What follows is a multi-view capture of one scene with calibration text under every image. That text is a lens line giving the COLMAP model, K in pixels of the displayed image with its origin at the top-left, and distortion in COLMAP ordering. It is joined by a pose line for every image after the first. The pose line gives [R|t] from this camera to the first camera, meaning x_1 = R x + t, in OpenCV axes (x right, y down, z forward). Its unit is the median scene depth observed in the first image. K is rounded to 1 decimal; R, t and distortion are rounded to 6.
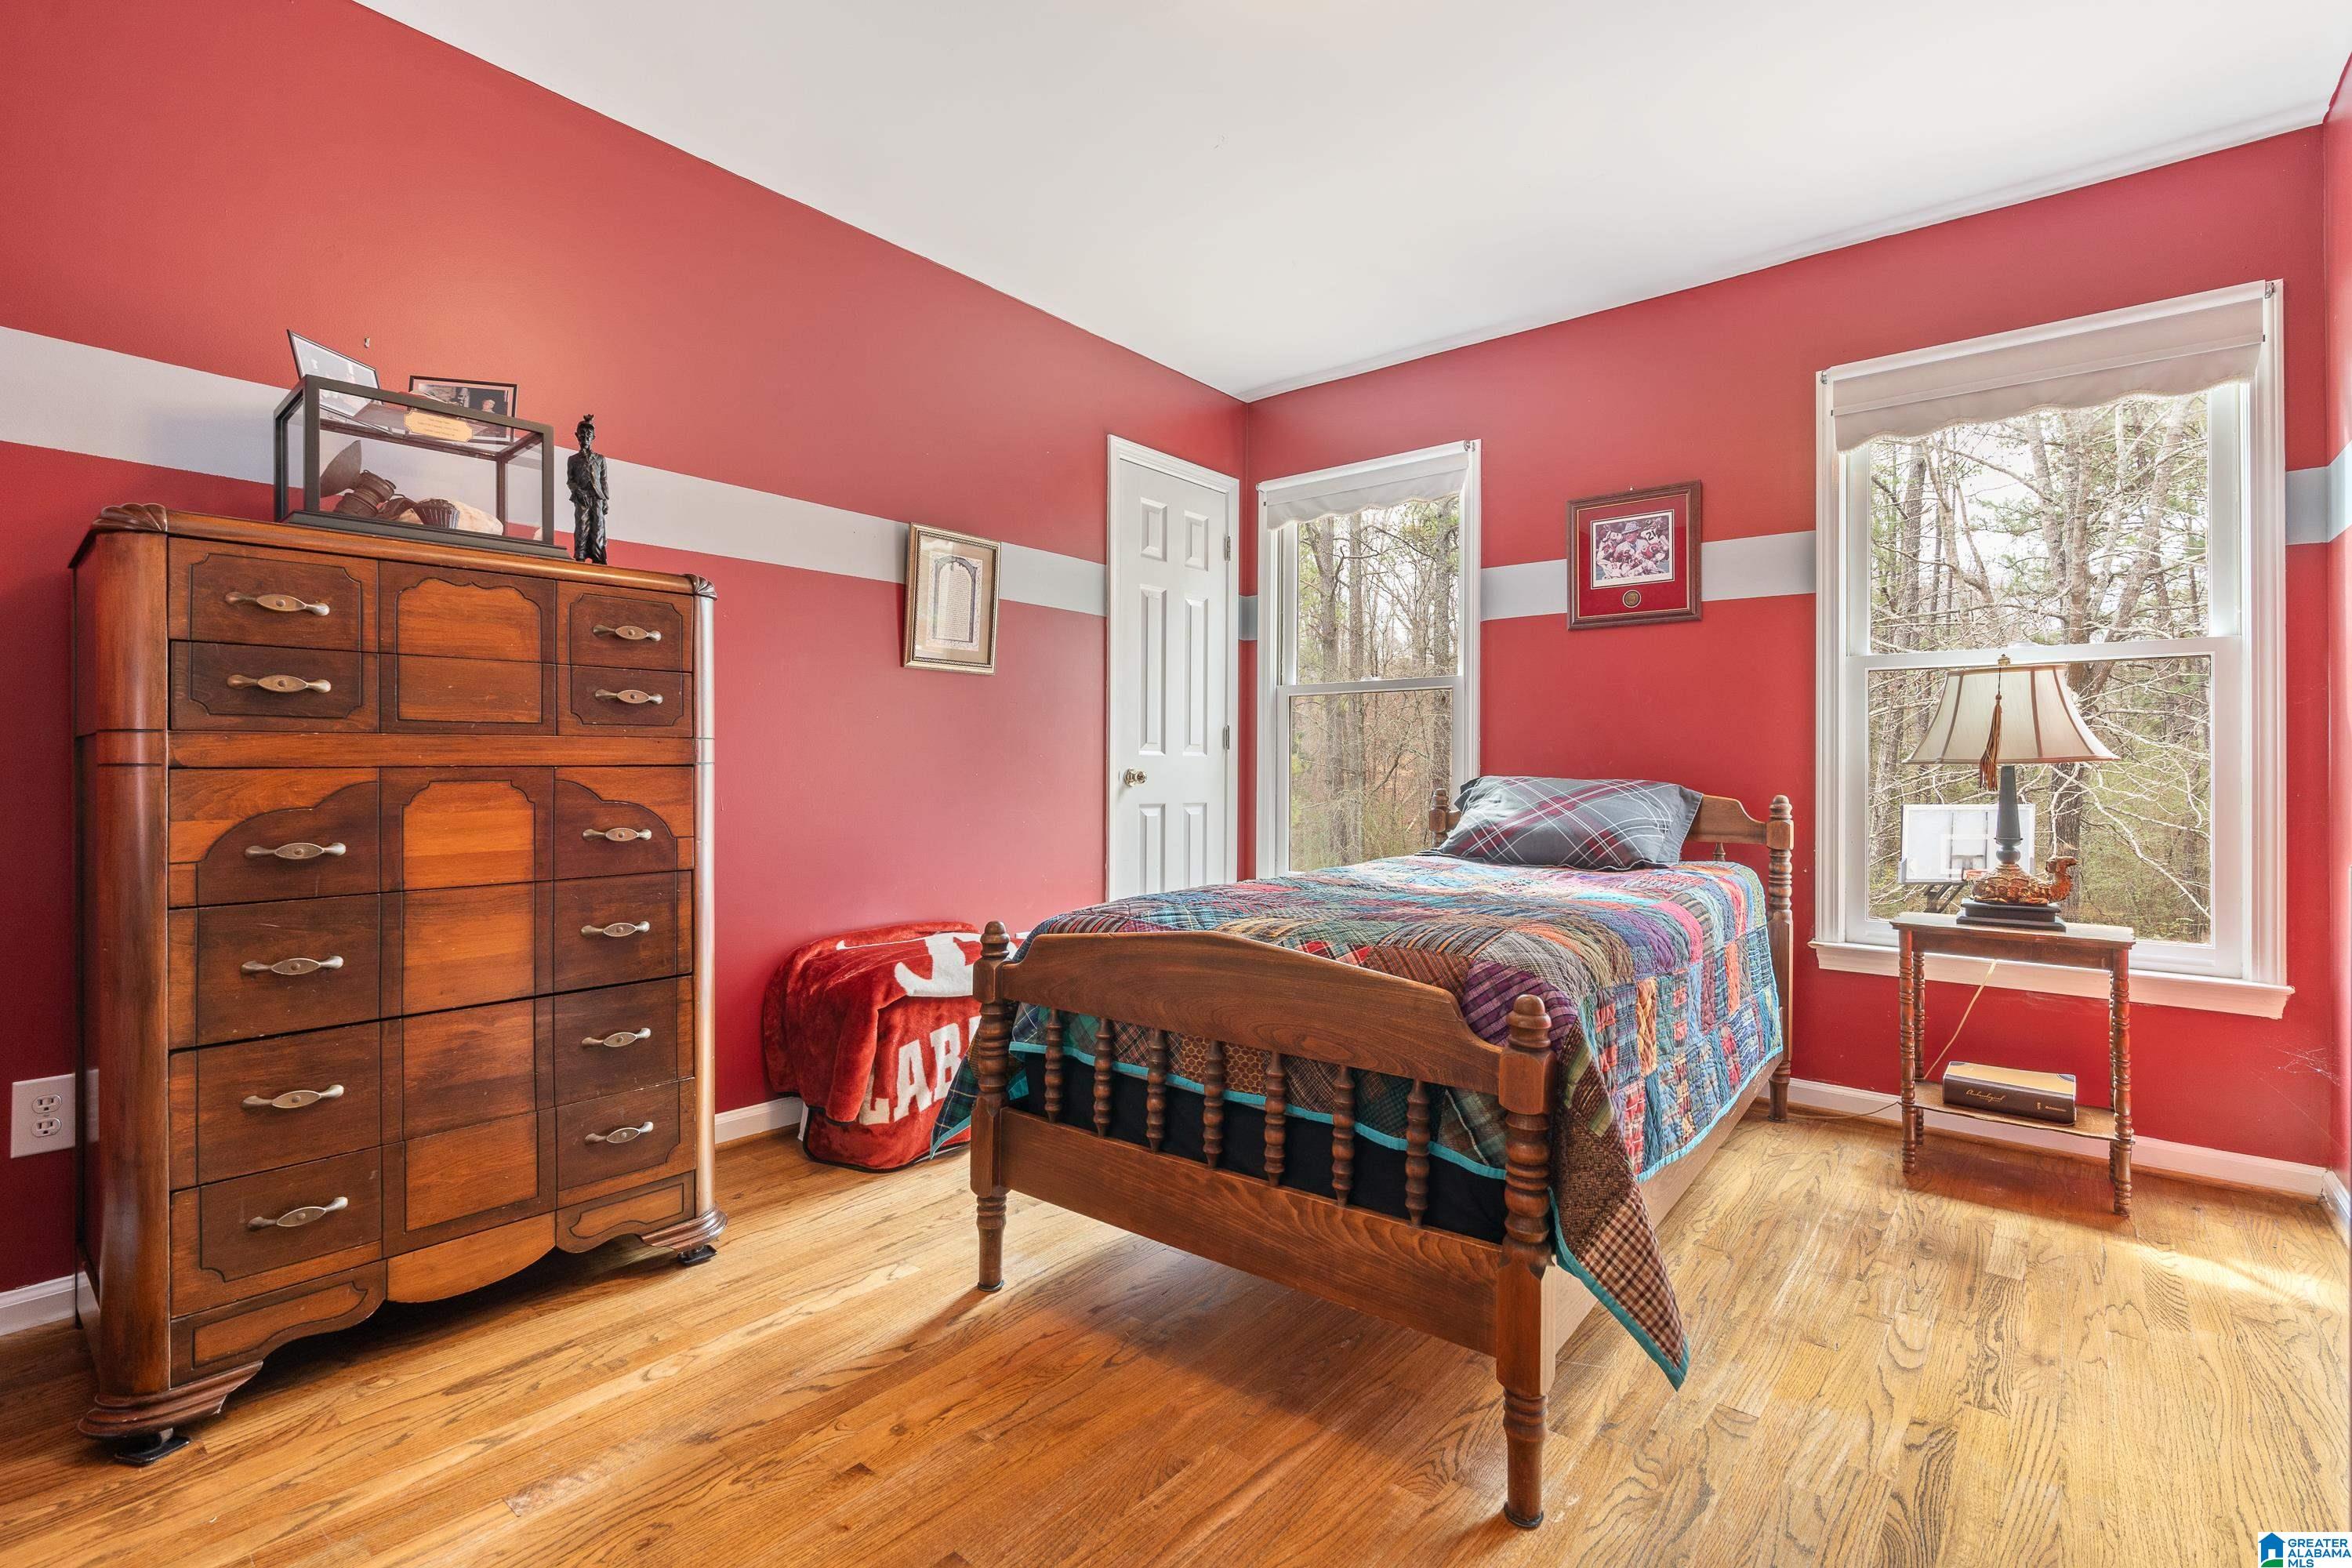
lens RADIAL K [[1071.4, 0, 1176.3], [0, 1071.4, 774.1], [0, 0, 1]] dist [0.001927, 0.001458]
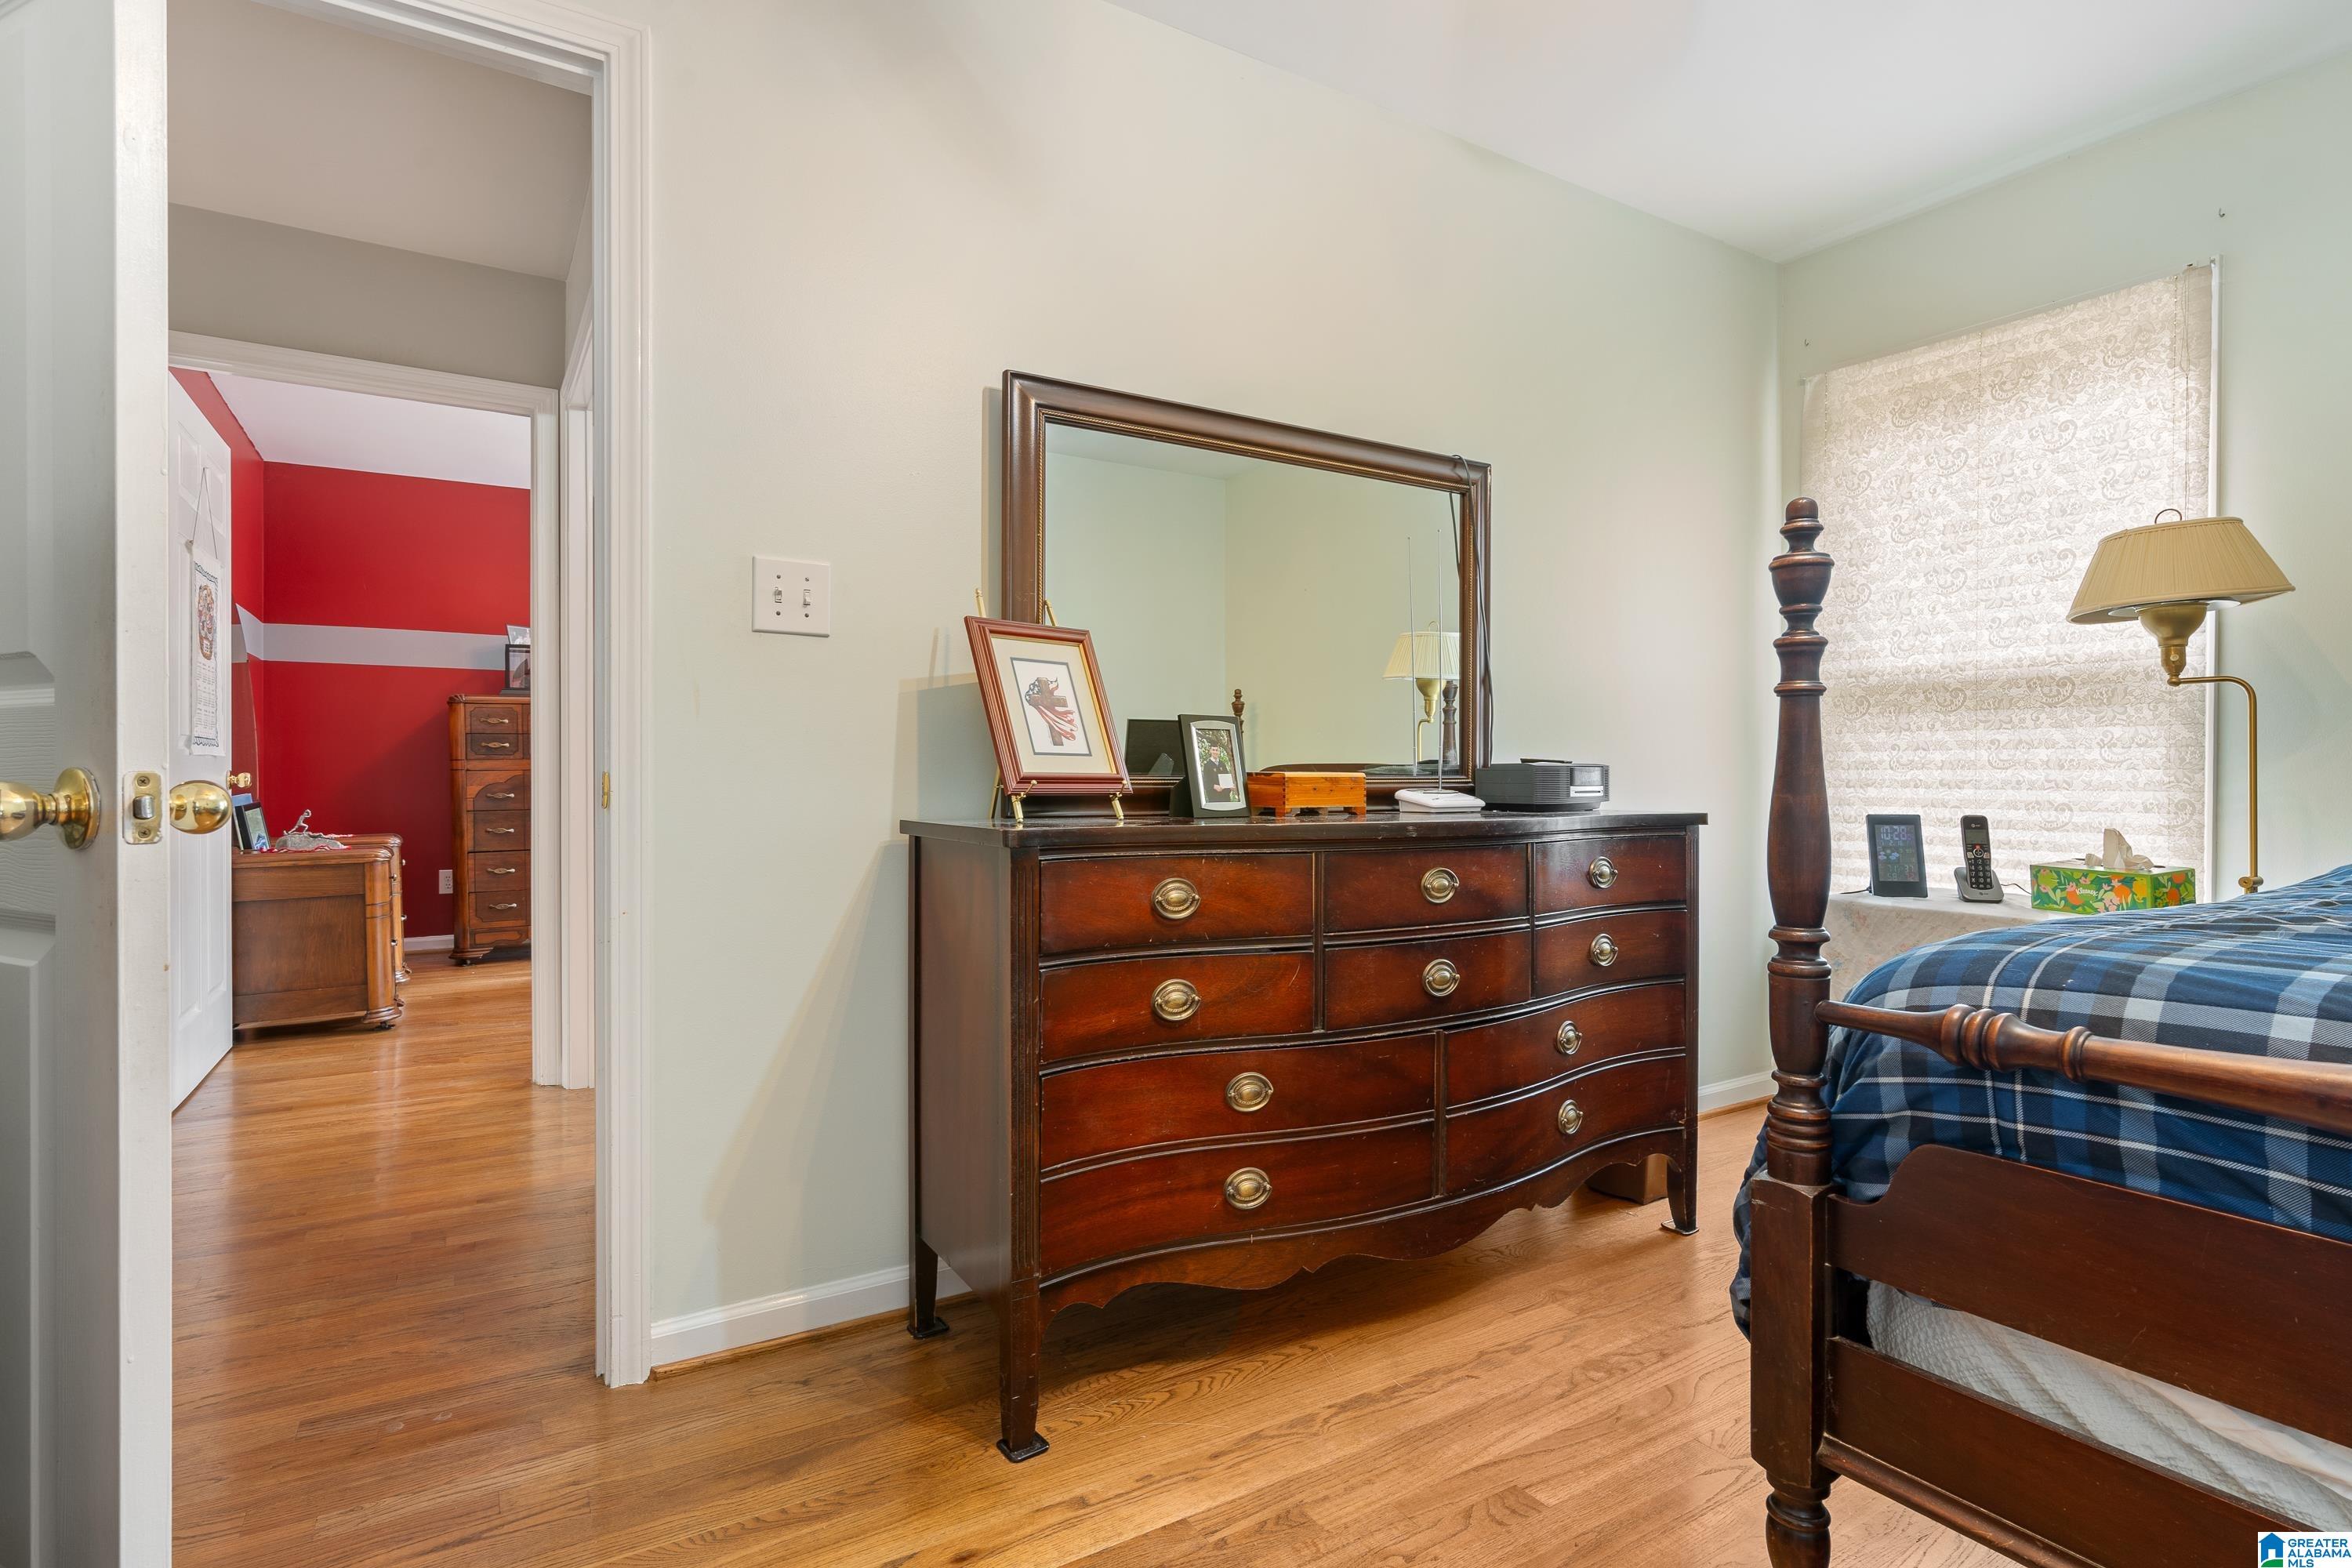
lens RADIAL K [[1187.0, 0, 1178.2], [0, 1187.0, 786.9], [0, 0, 1]] dist [-0.001236, -0.000086]
pose [[0.951368, -0.000686, -0.308056, 2.316913], [0.005717, 0.999865, 0.015429, 0.001132], [0.308004, -0.016440, 0.951243, -1.847150]]
